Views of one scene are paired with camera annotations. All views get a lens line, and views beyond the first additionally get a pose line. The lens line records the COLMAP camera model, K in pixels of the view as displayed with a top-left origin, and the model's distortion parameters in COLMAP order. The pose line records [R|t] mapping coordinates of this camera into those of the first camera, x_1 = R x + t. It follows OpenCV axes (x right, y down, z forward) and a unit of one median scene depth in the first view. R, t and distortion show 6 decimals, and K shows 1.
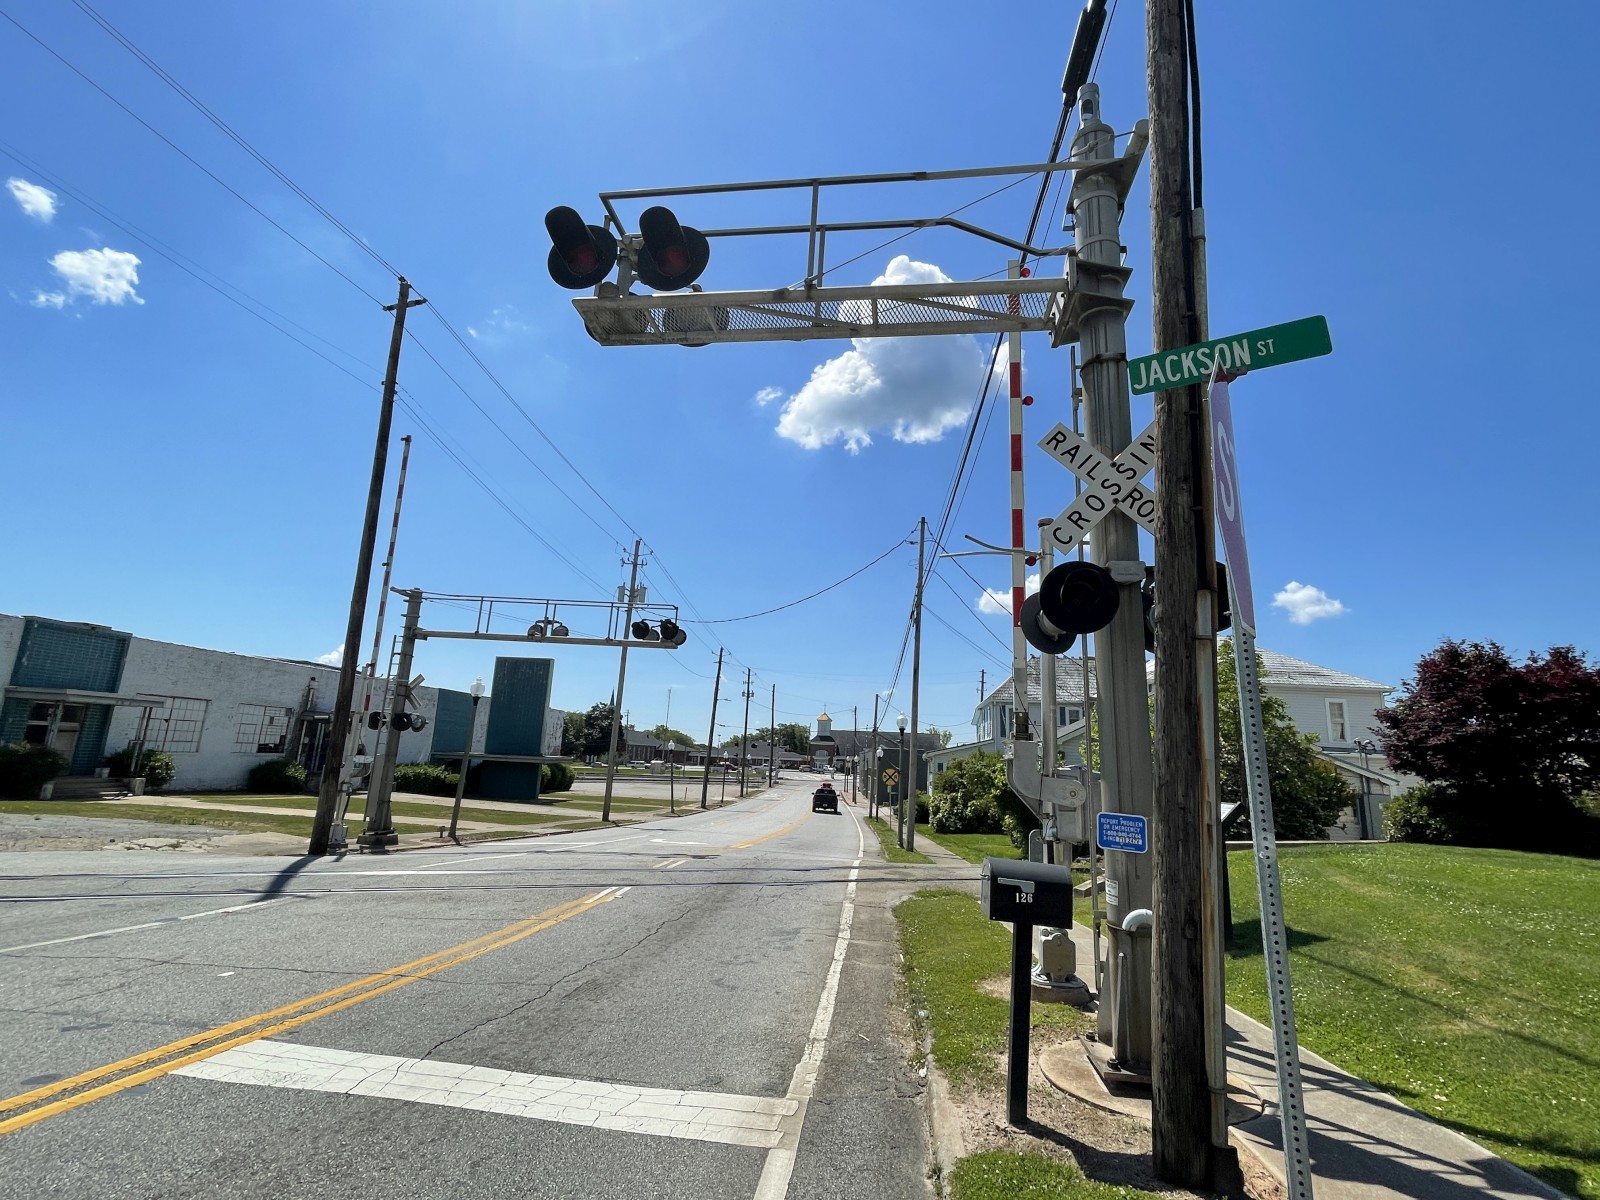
lens RADIAL K [[734.4, 0, 800.0], [0, 734.4, 600.0], [0, 0, 1]] dist [-0.000560, -0.000807]
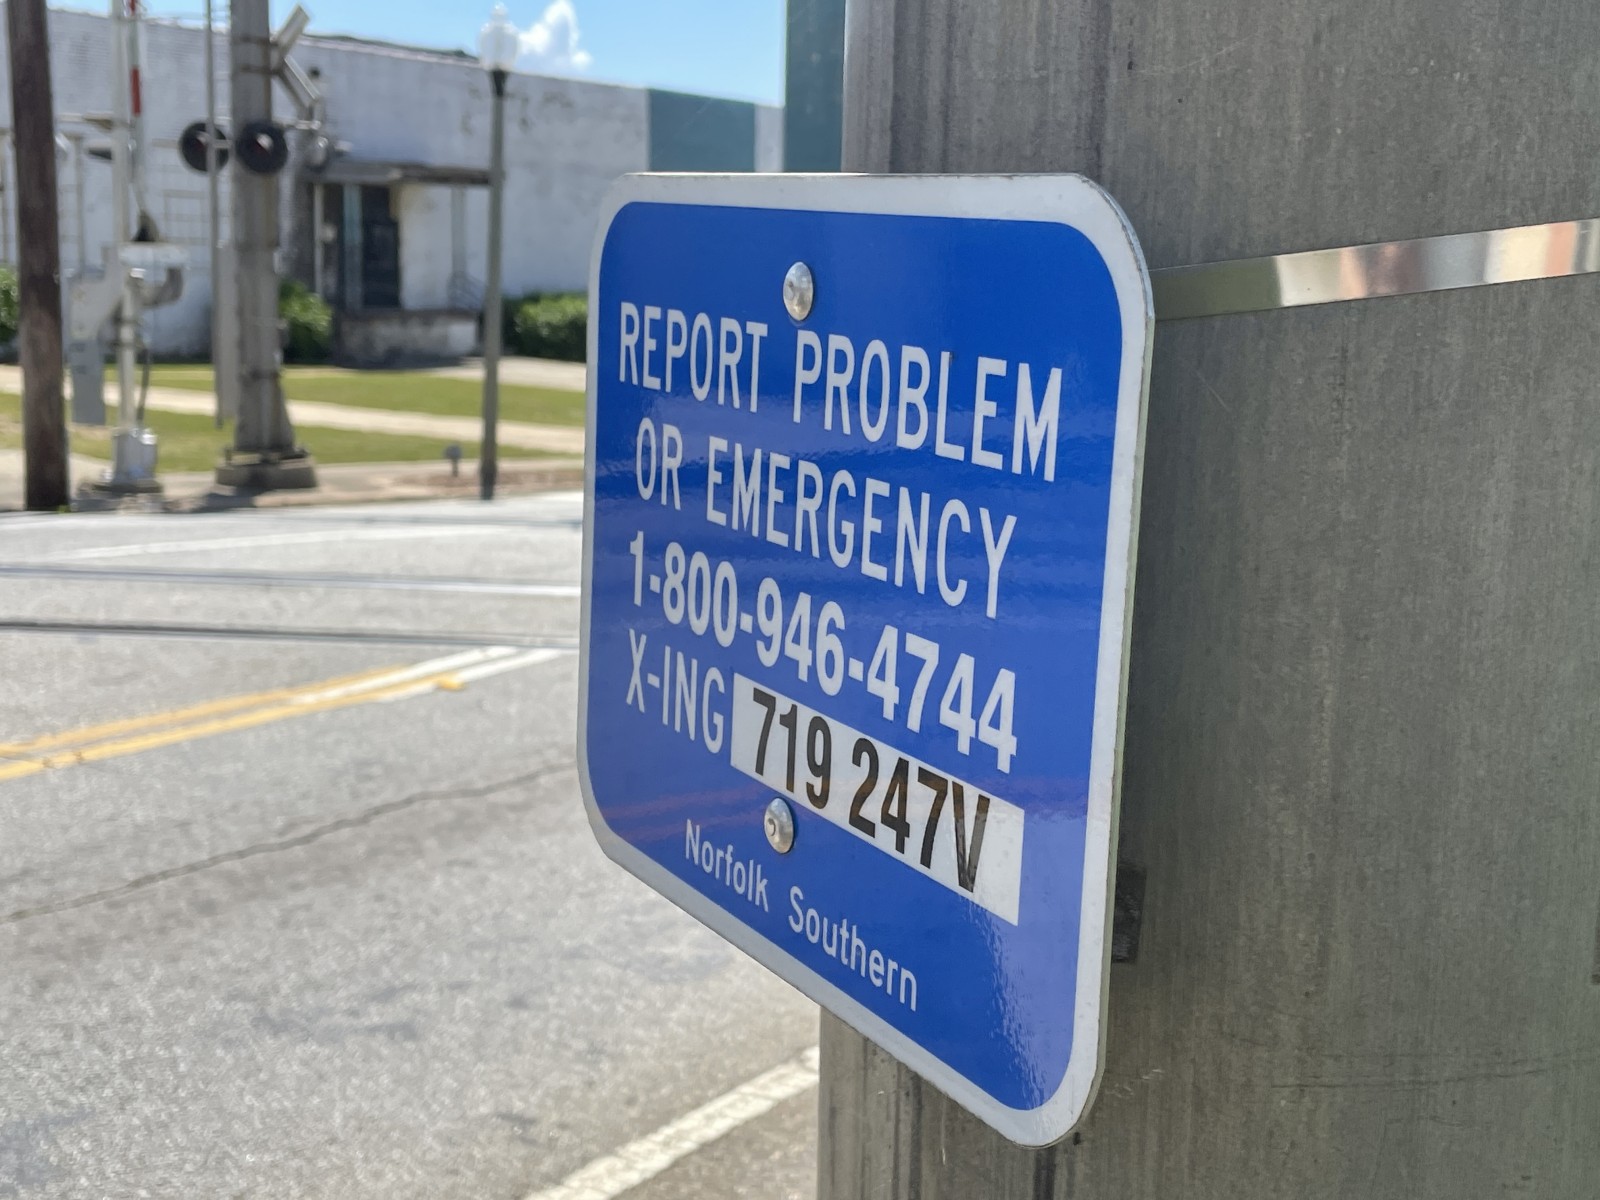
lens RADIAL K [[2052.3, 0, 800.0], [0, 2052.3, 600.0], [0, 0, 1]] dist [0.068053, -0.011727]
pose [[0.889418, 0.055486, -0.453716, 0.474935], [0.109172, 0.938092, 0.328732, 0.270387], [0.443867, -0.341913, 0.828298, 0.878869]]
